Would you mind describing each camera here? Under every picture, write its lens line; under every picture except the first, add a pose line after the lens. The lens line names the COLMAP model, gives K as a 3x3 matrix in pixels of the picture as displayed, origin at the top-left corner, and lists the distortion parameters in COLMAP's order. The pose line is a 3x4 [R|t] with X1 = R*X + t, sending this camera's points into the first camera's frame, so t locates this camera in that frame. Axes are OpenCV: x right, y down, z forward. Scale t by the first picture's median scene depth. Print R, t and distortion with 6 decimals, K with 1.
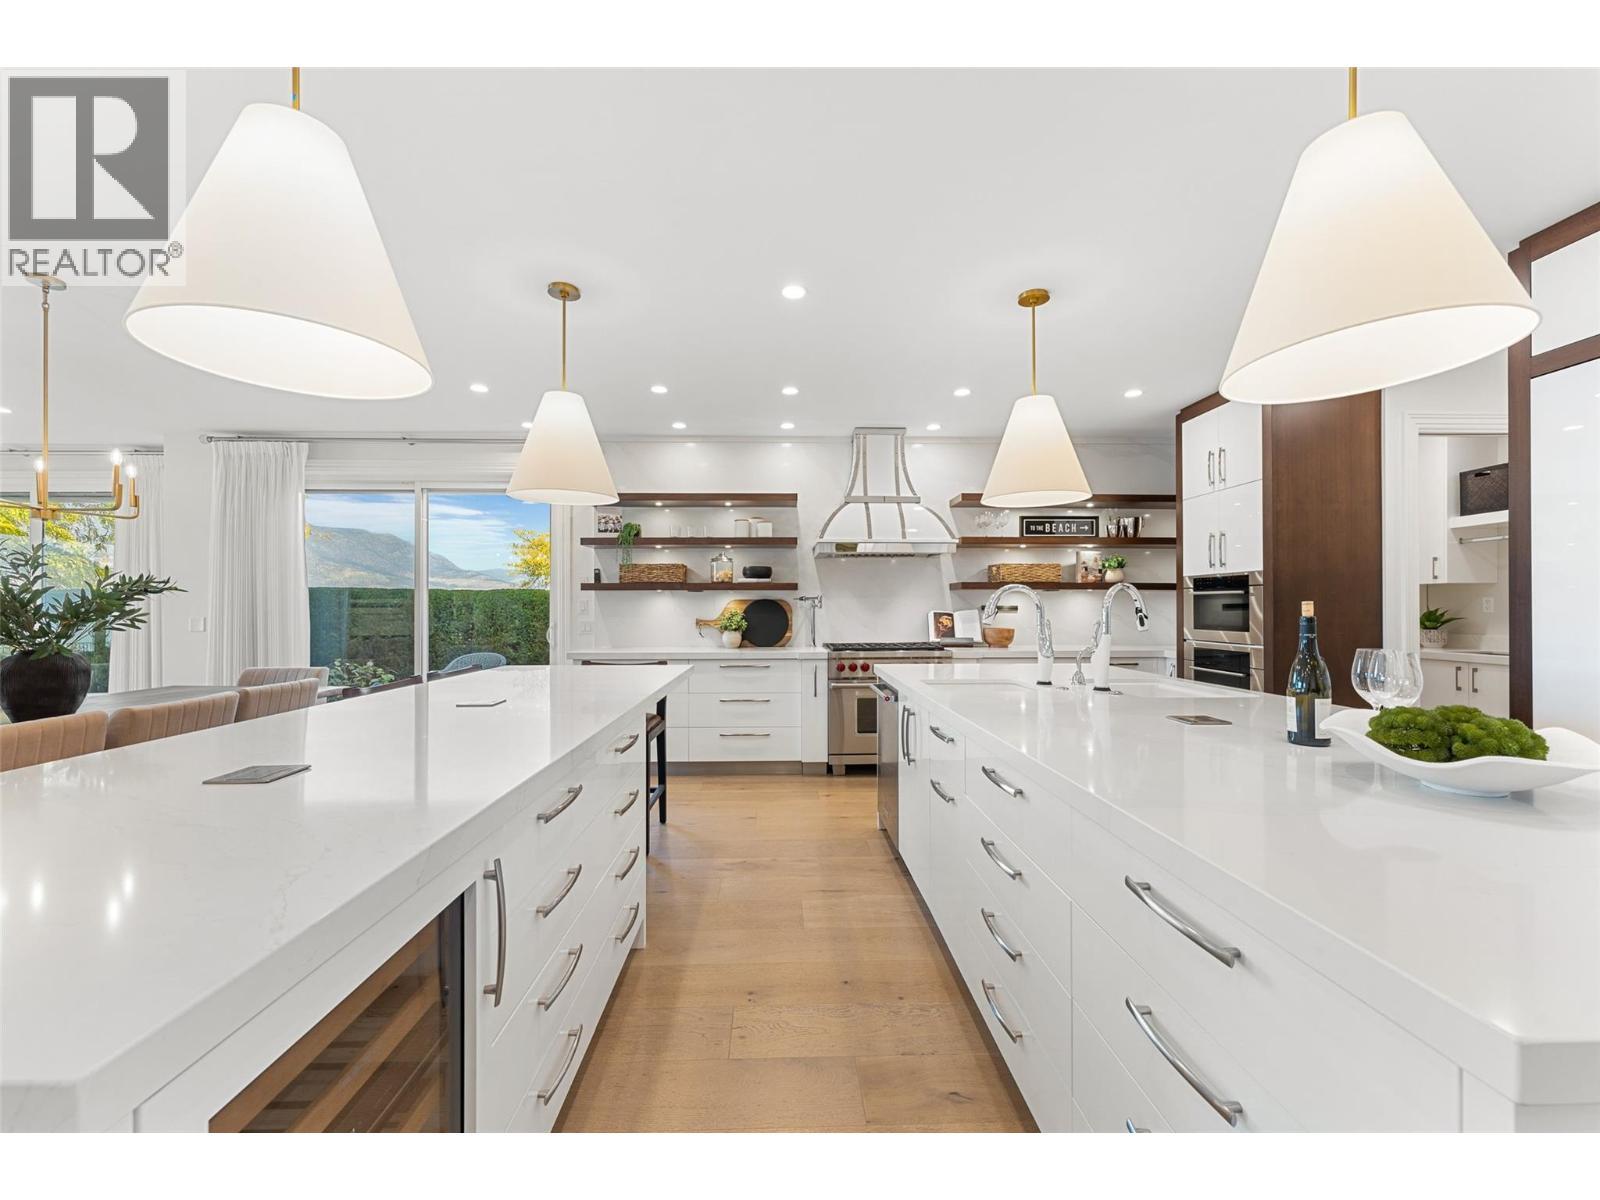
lens RADIAL K [[656.3, 0, 796.0], [0, 656.3, 608.2], [0, 0, 1]] dist [-0.000377, 0.000159]
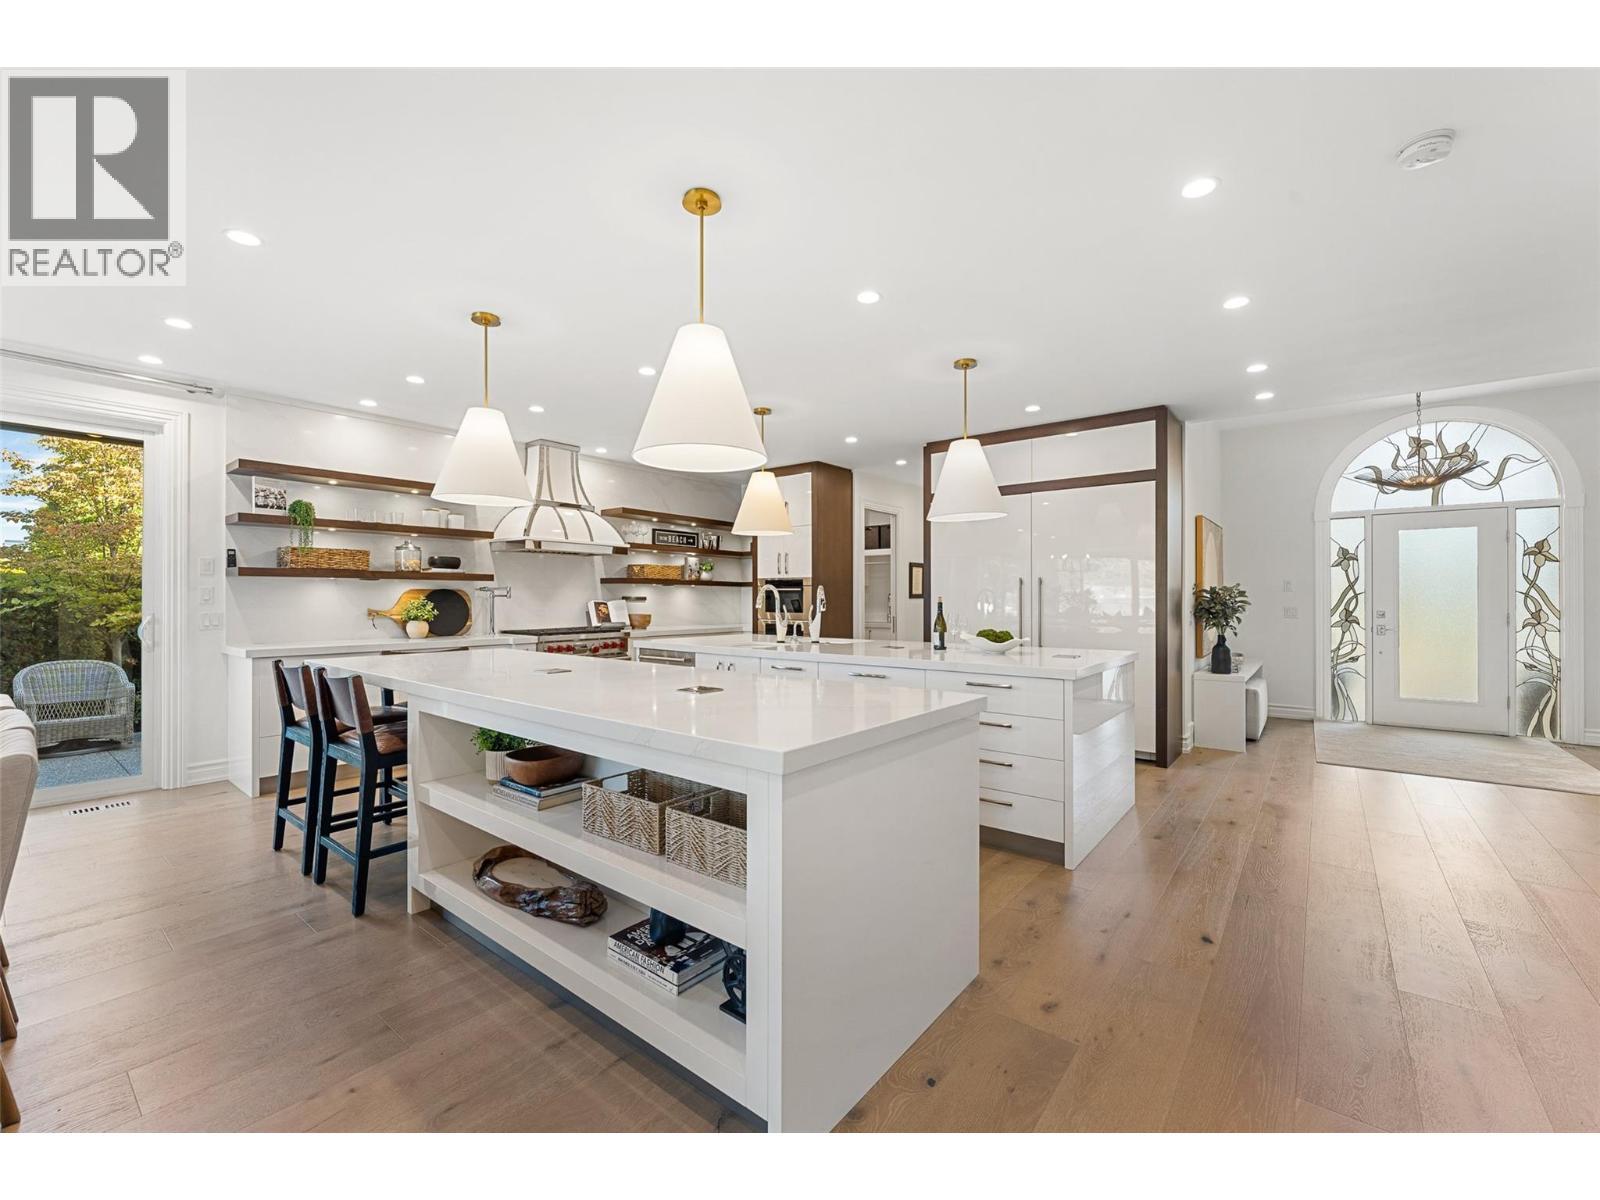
lens RADIAL K [[658.3, 0, 793.8], [0, 658.3, 597.6], [0, 0, 1]] dist [-0.009998, -0.000139]
pose [[0.652528, 0.003787, 0.757755, -0.469534], [-0.002355, 0.999993, -0.002969, 0.001195], [-0.757761, 0.000153, 0.652533, -0.069167]]
